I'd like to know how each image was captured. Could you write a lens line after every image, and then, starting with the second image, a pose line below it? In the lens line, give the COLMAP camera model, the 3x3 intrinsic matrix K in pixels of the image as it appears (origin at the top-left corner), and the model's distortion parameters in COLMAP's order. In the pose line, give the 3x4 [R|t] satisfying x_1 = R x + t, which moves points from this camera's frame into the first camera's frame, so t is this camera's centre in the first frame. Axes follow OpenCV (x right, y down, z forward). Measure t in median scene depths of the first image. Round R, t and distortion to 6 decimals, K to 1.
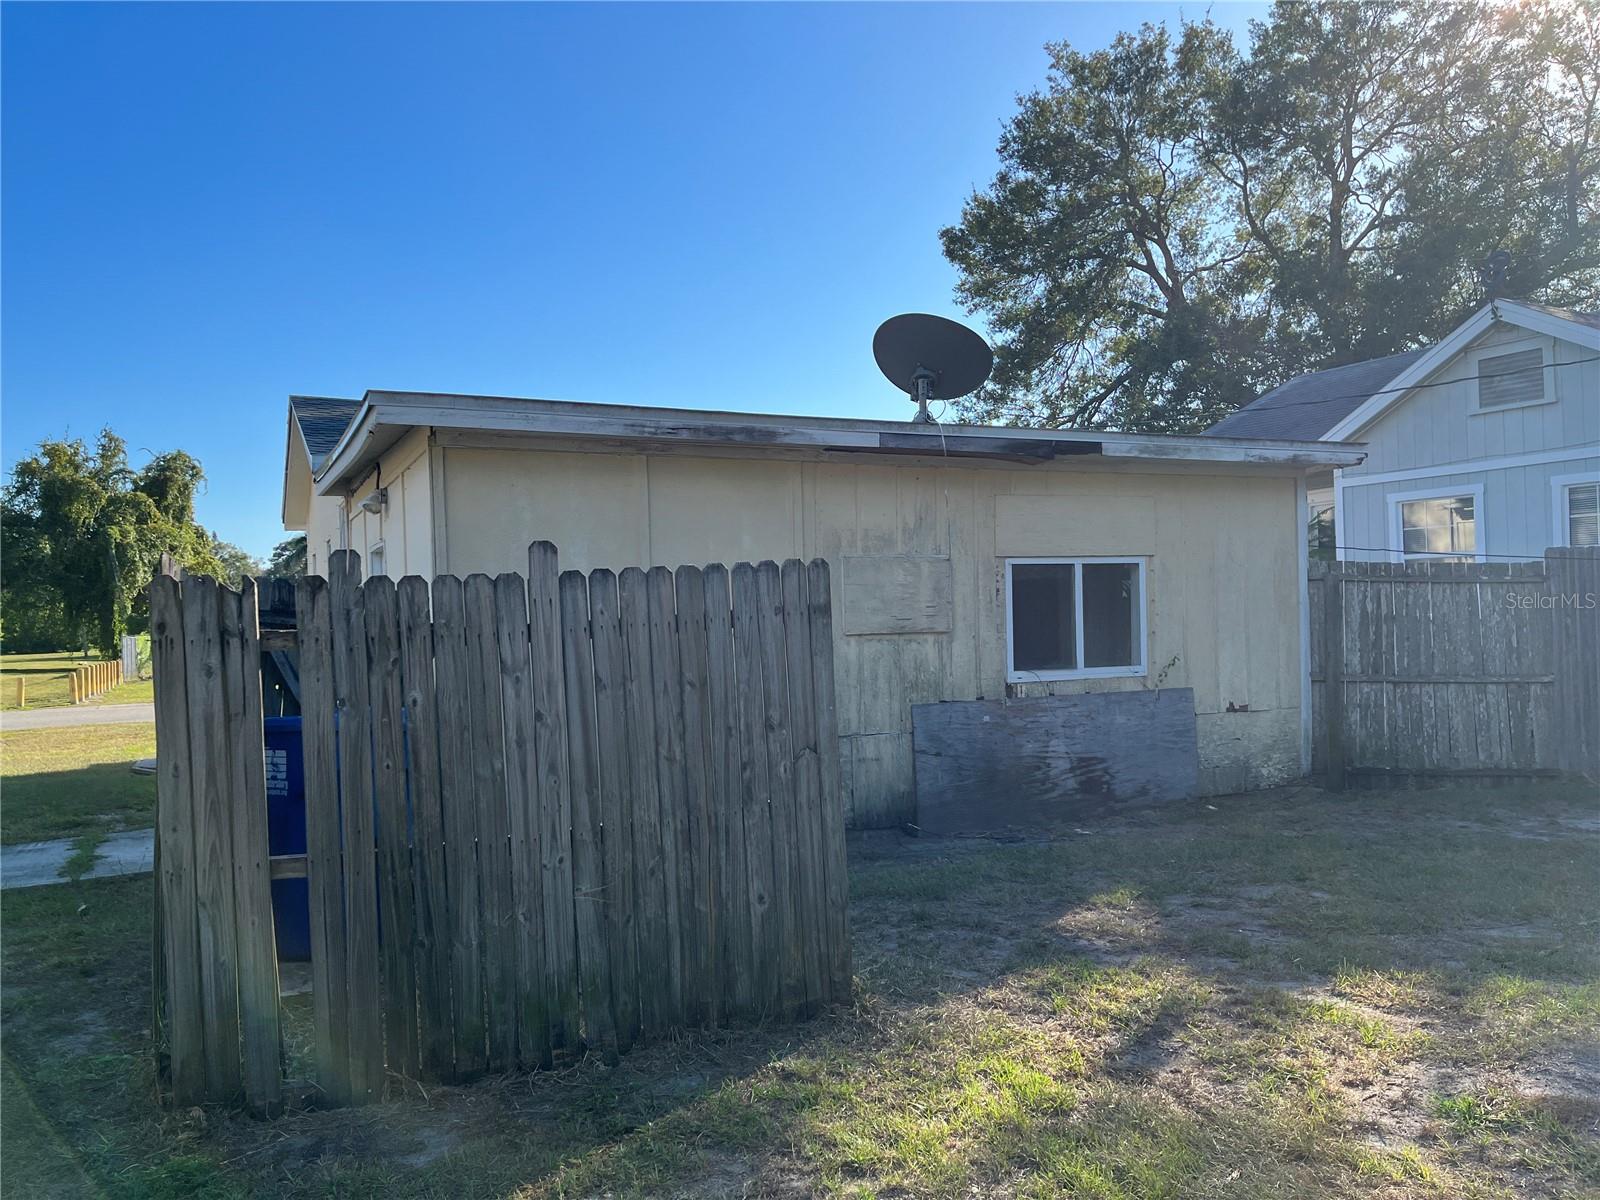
lens RADIAL K [[1214.0, 0, 798.1], [0, 1214.0, 601.8], [0, 0, 1]] dist [0.067404, -0.091242]
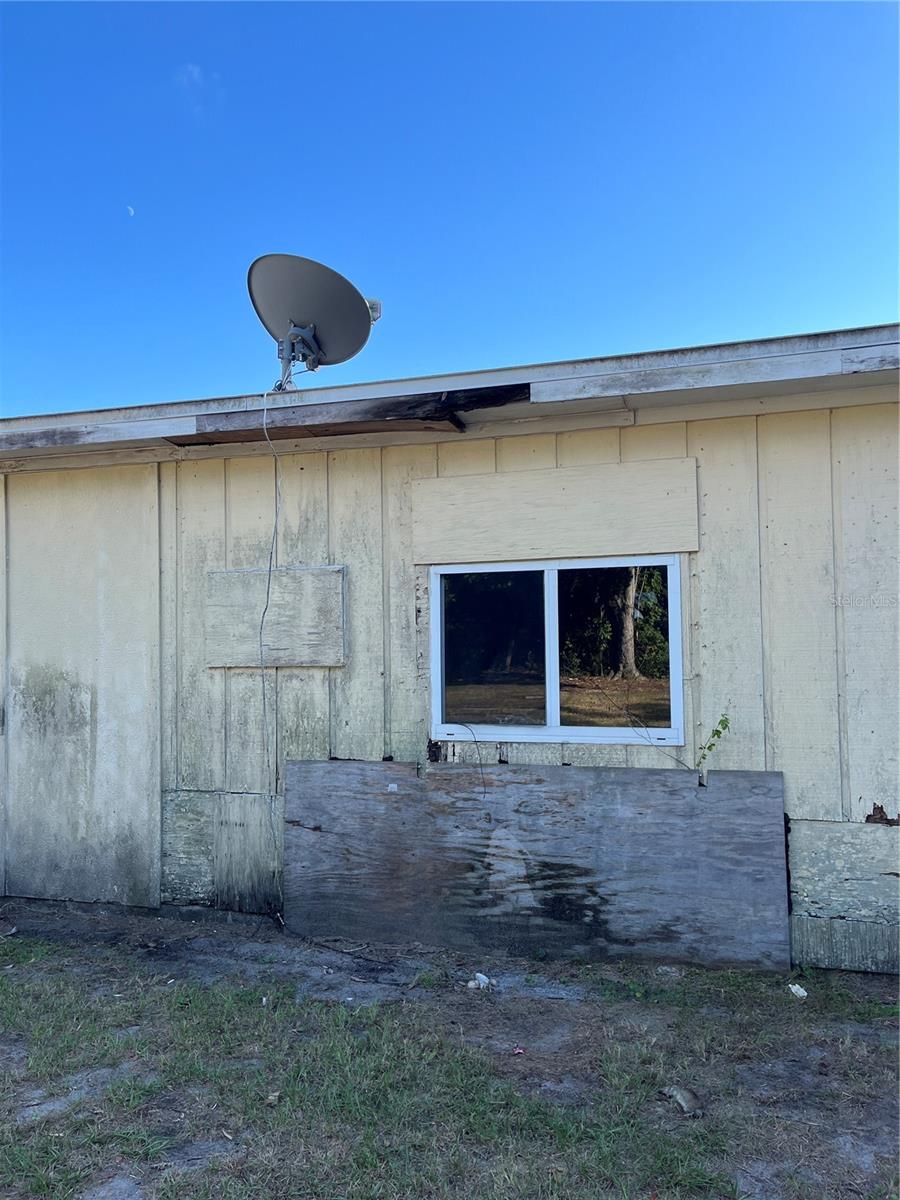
lens RADIAL K [[910.5, 0, 454.2], [0, 910.5, 595.5], [0, 0, 1]] dist [0.067404, -0.091242]
pose [[0.742981, -0.015080, -0.669143, 0.543667], [0.007710, 0.999873, -0.013973, -0.010704], [0.669268, 0.005223, 0.743003, 0.612369]]
